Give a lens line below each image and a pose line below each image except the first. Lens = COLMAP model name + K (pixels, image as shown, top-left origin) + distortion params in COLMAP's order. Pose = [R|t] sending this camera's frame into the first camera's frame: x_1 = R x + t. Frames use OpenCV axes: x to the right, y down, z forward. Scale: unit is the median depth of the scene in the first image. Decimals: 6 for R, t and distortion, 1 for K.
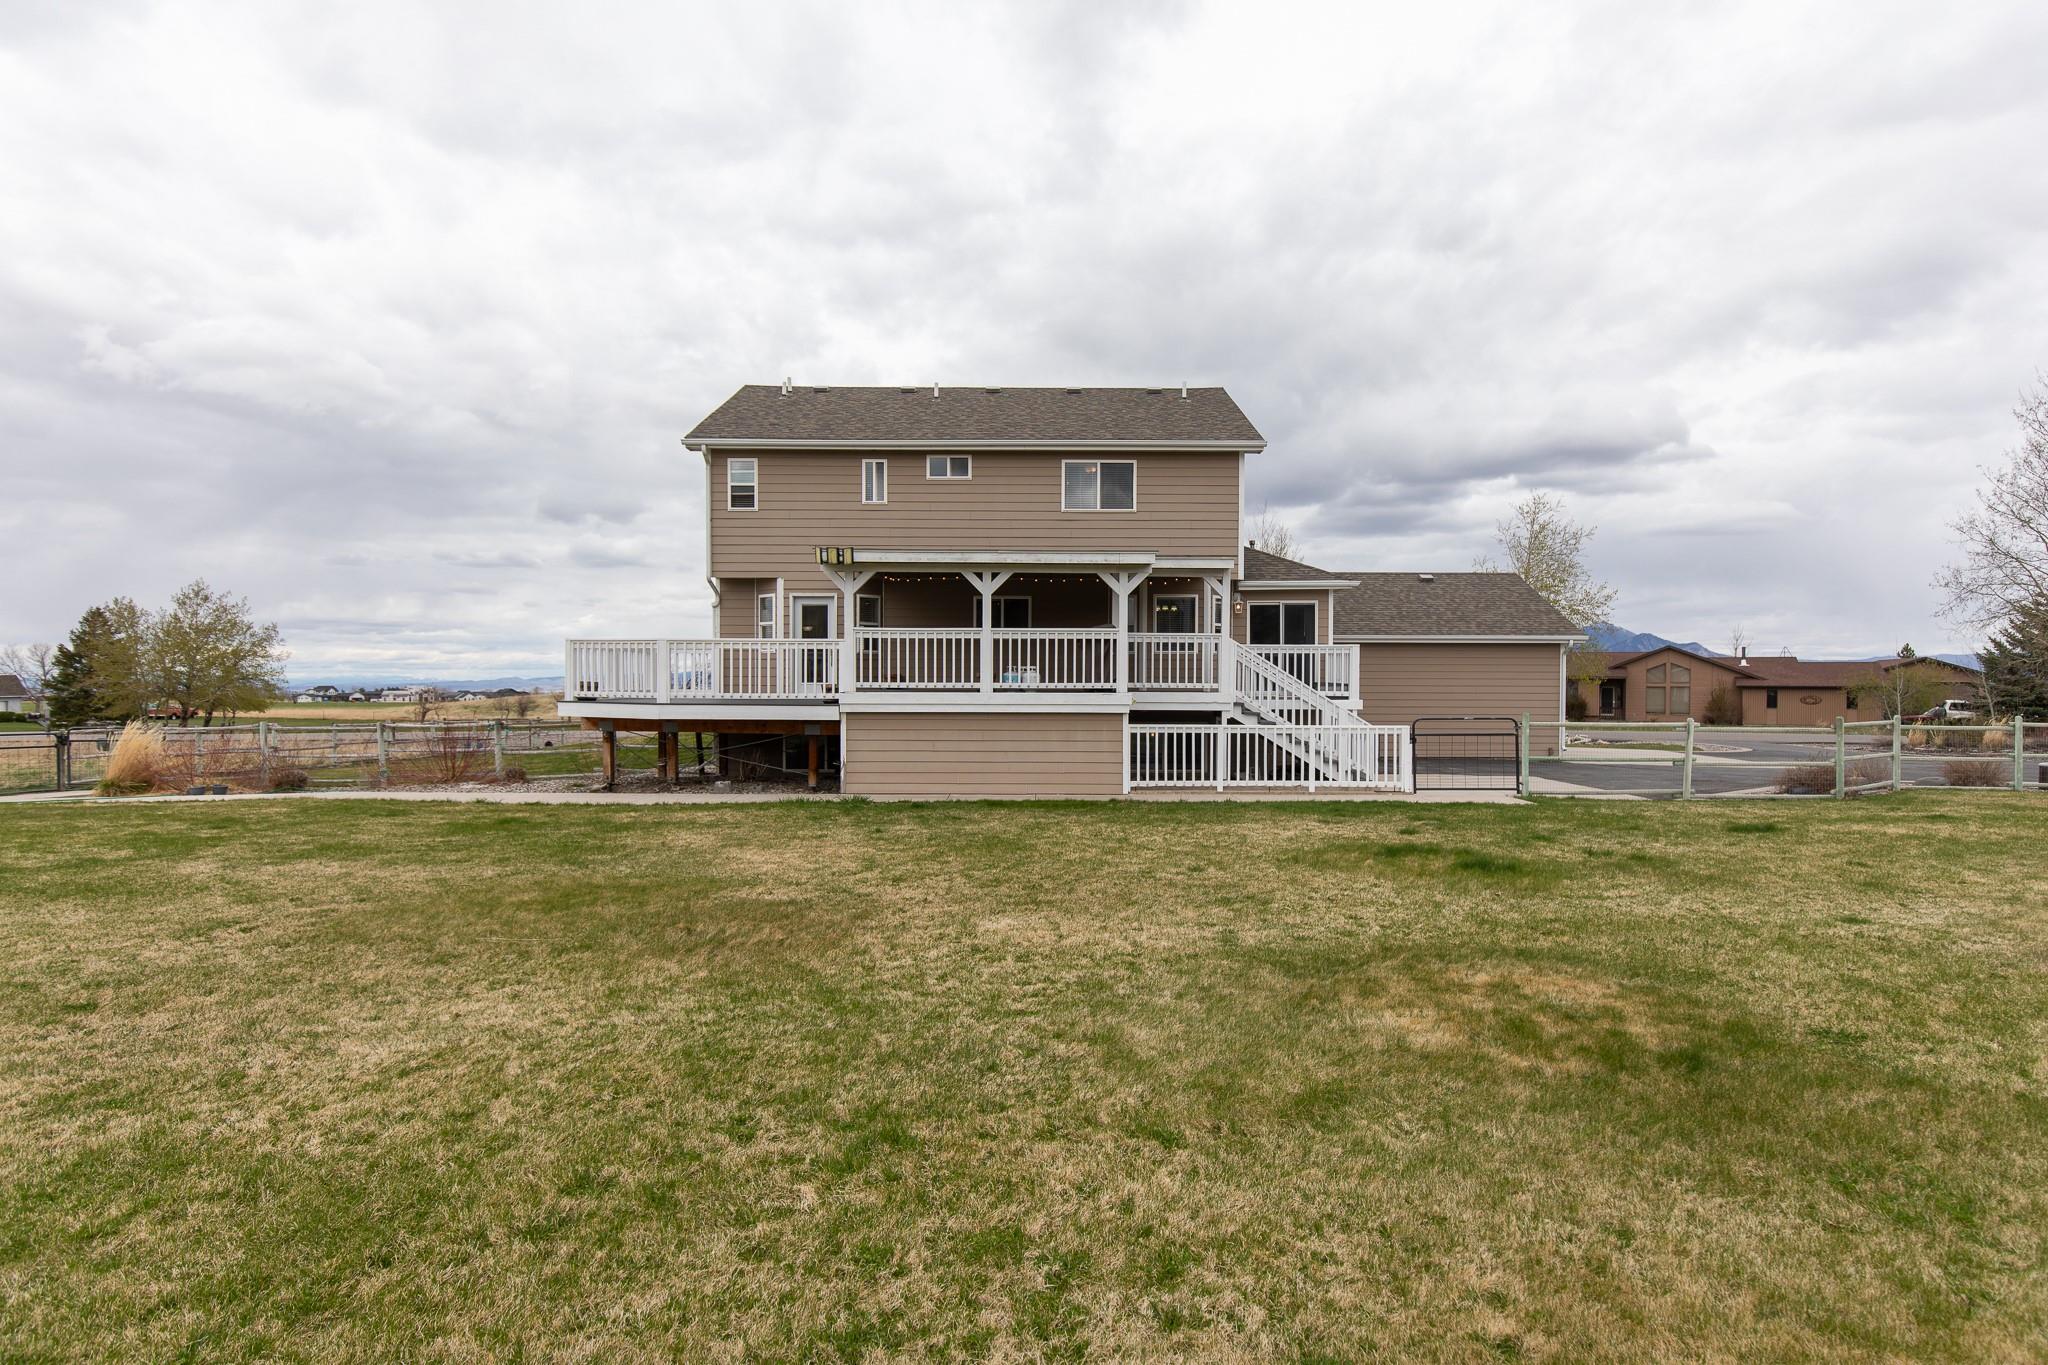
lens RADIAL K [[1075.7, 0, 1024.0], [0, 1075.7, 682.5], [0, 0, 1]] dist [0.002285, 0.001365]
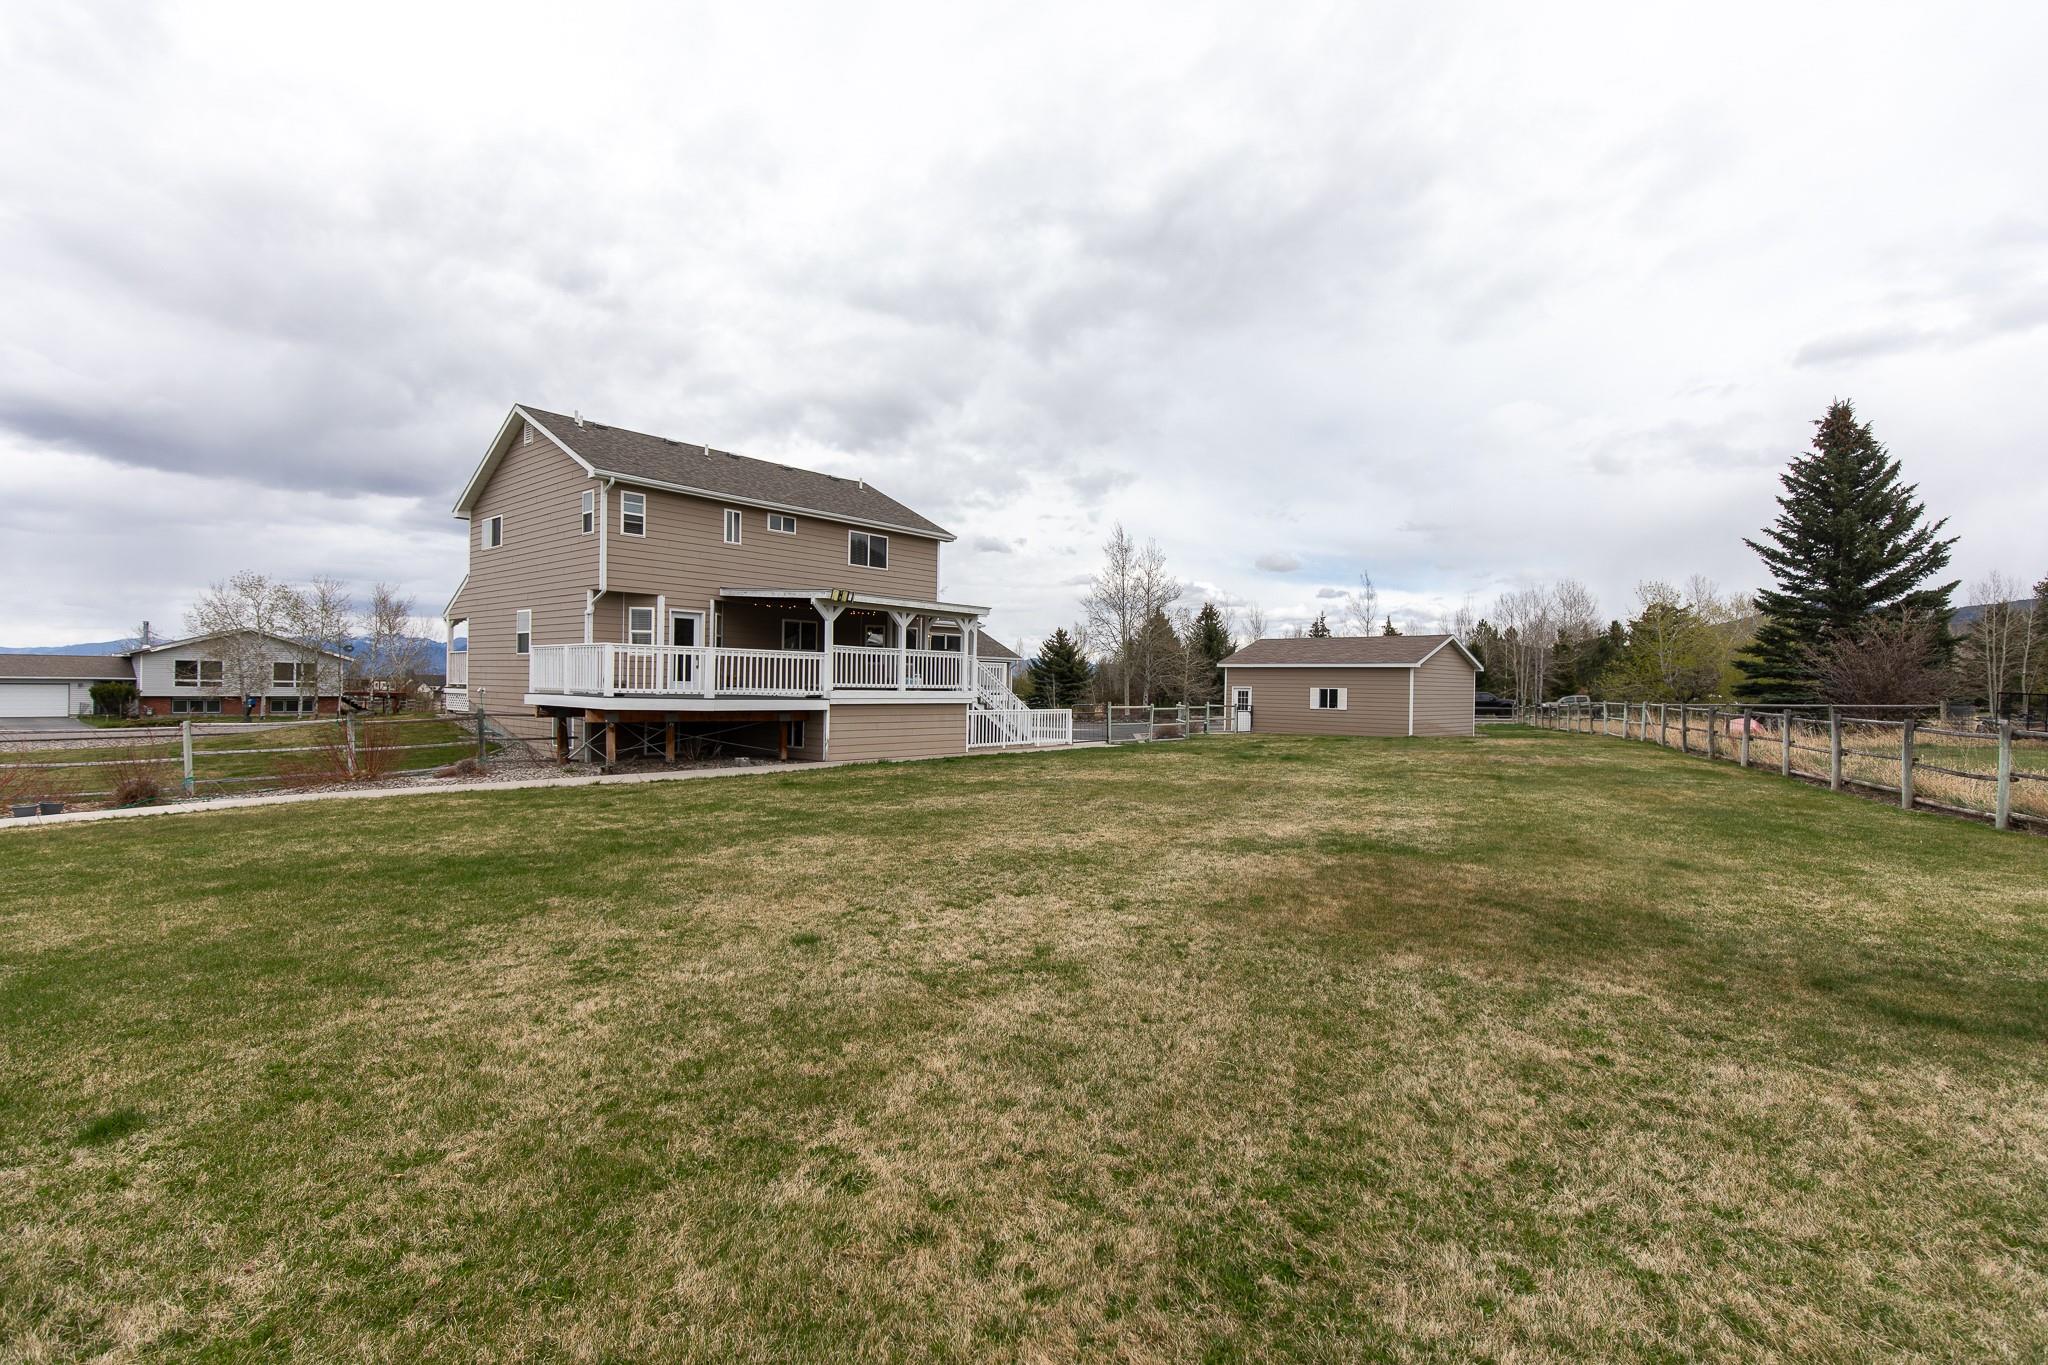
lens RADIAL K [[926.5, 0, 1038.4], [0, 926.5, 690.3], [0, 0, 1]] dist [0.006709, -0.001391]
pose [[0.644681, 0.003063, 0.764446, -0.755230], [-0.012600, 0.999899, 0.006620, -0.002017], [-0.764348, -0.013900, 0.644654, -0.004331]]
